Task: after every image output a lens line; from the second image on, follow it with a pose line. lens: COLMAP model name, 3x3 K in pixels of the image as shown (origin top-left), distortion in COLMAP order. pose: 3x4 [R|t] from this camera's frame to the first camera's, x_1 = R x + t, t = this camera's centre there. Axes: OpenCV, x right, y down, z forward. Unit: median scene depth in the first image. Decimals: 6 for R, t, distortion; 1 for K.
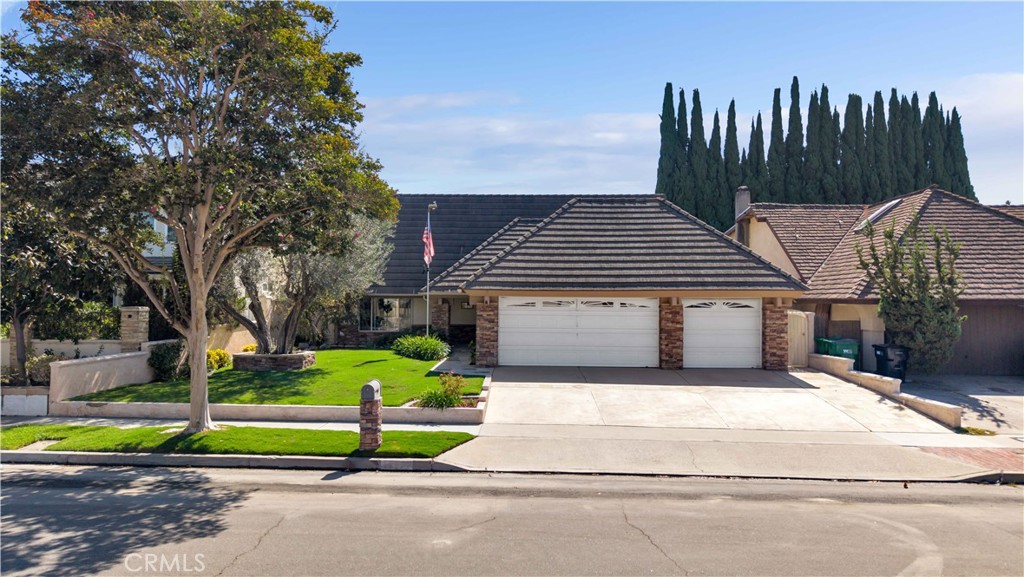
lens RADIAL K [[736.8, 0, 512.0], [0, 736.8, 288.5], [0, 0, 1]] dist [0.041770, -0.052095]
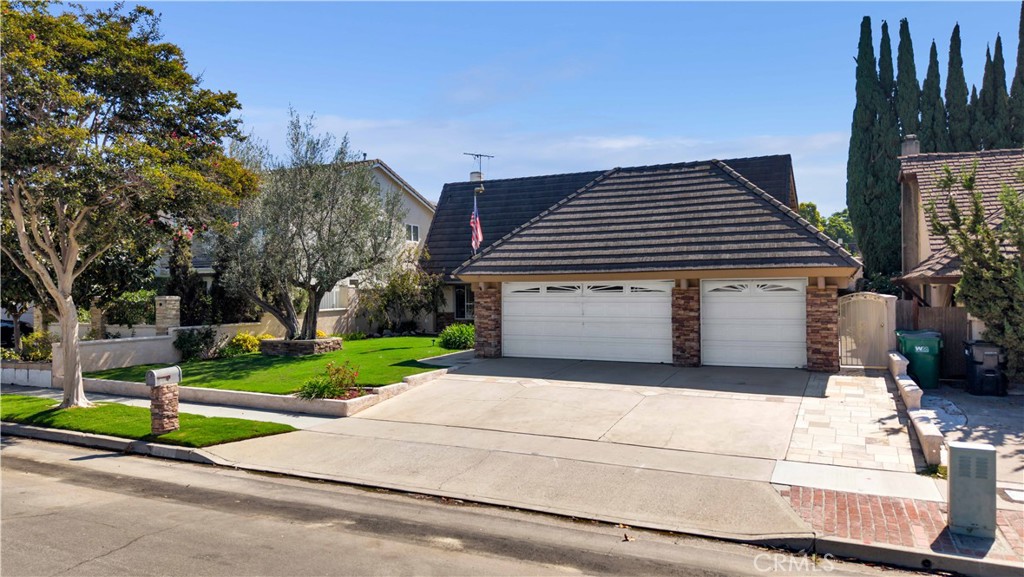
lens RADIAL K [[736.8, 0, 512.0], [0, 736.8, 288.5], [0, 0, 1]] dist [0.041770, -0.052095]
pose [[0.903134, -0.013349, -0.429152, 0.395014], [0.019532, 0.999759, 0.010008, 0.010148], [0.428915, -0.017421, 0.903177, 0.171216]]
